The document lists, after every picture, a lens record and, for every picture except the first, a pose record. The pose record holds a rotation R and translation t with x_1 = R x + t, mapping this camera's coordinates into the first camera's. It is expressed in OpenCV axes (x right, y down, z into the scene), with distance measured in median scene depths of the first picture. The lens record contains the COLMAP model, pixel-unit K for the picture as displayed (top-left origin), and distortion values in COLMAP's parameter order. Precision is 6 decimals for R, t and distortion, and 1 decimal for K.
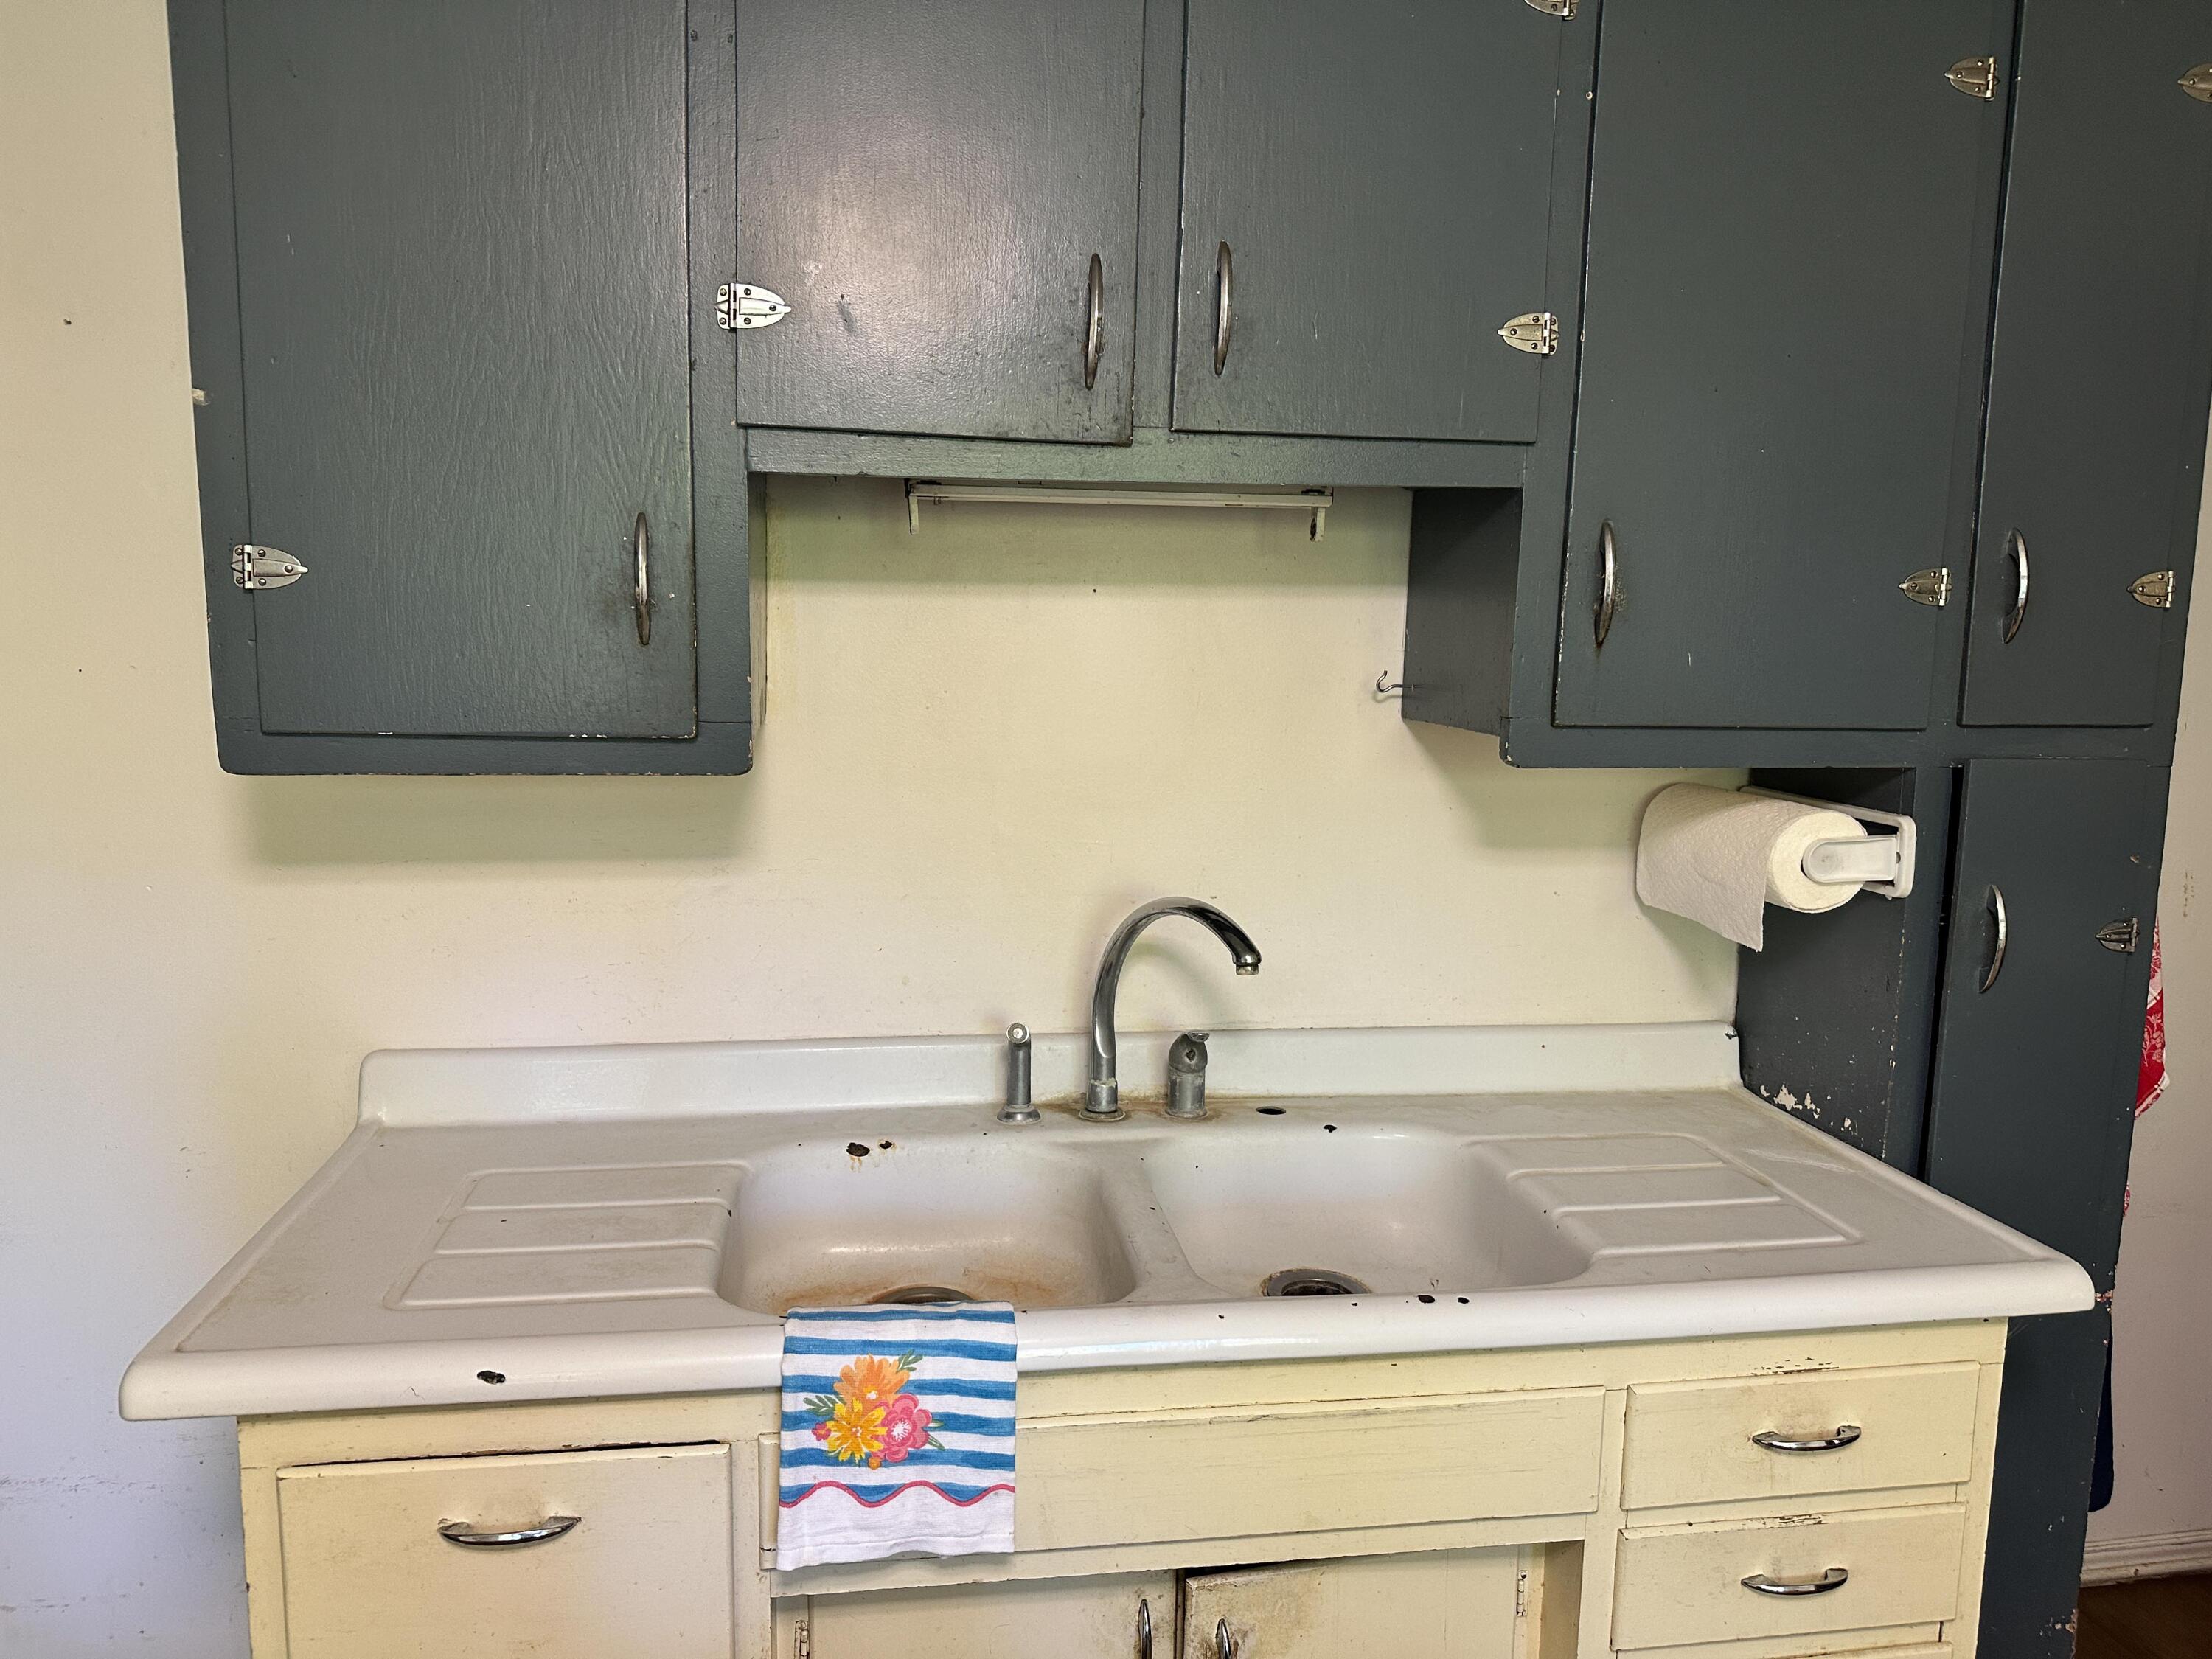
lens RADIAL K [[1538.1, 0, 1083.3], [0, 1538.1, 842.7], [0, 0, 1]] dist [0.043102, -0.041026]
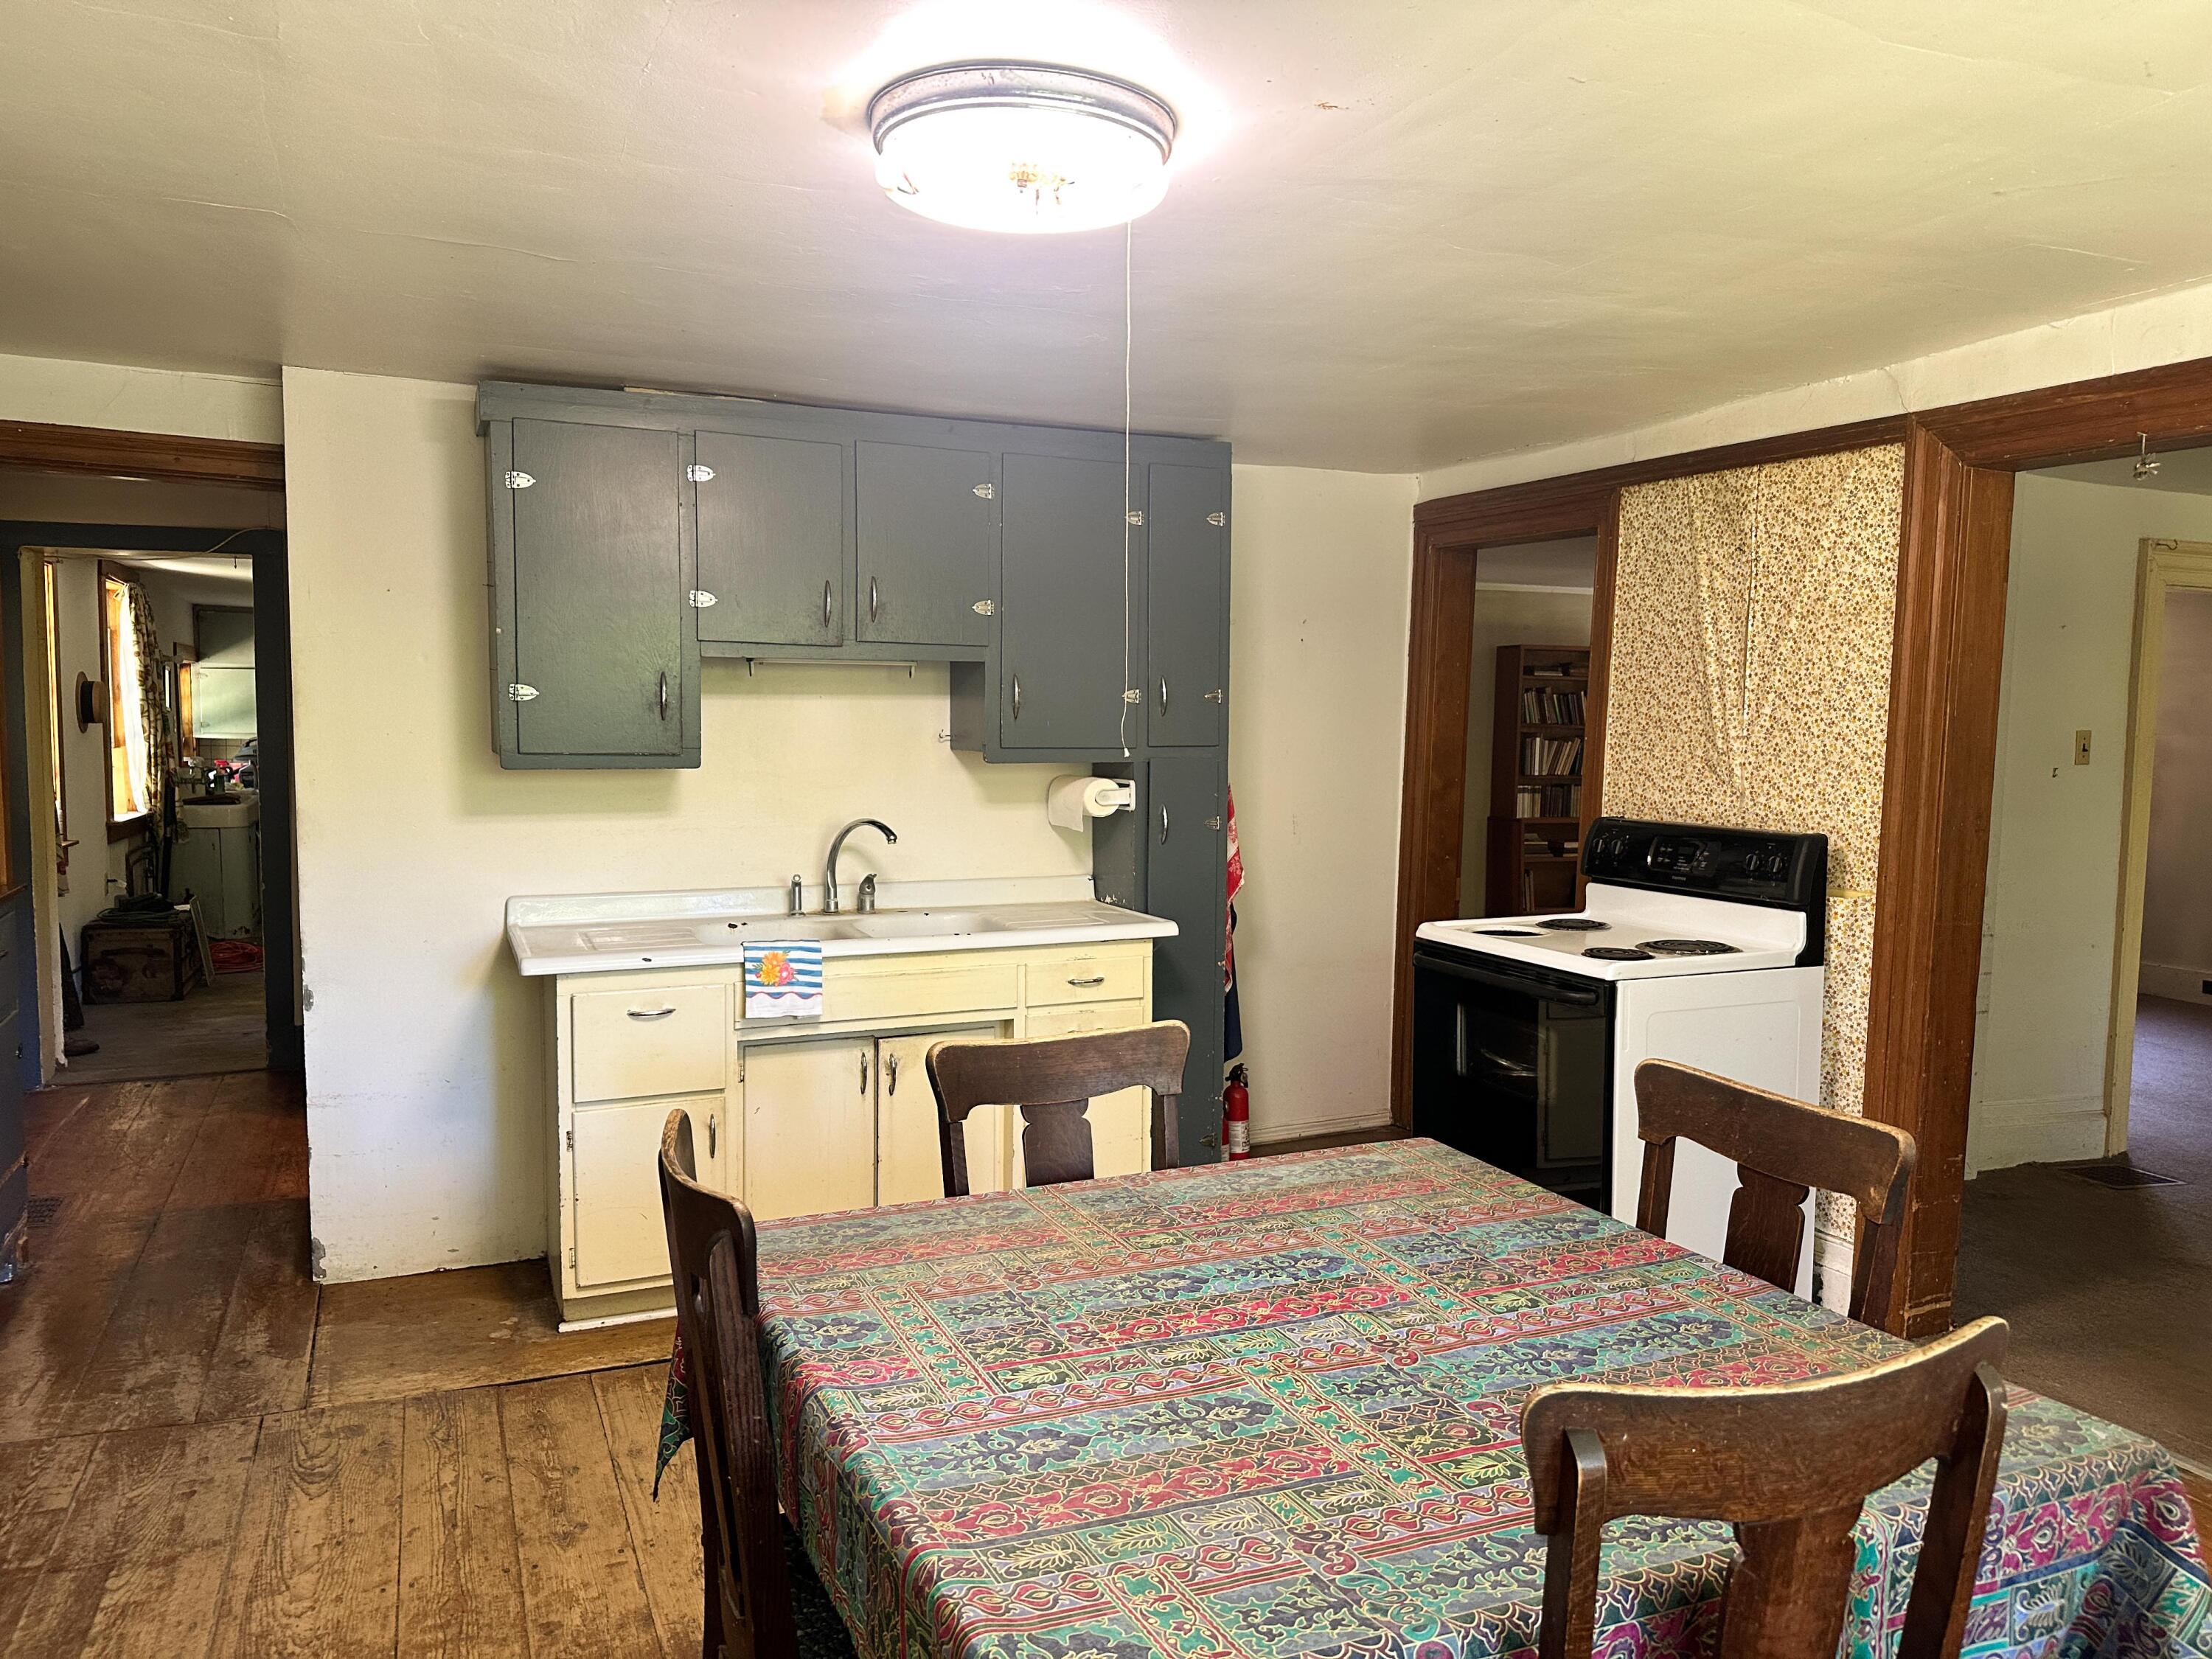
lens RADIAL K [[1538.1, 0, 1118.1], [0, 1538.1, 839.0], [0, 0, 1]] dist [0.043102, -0.041026]
pose [[0.962944, -0.028722, 0.268168, -0.218174], [0.044146, 0.997688, -0.051664, 0.223857], [-0.266064, 0.061588, 0.961986, -1.579123]]
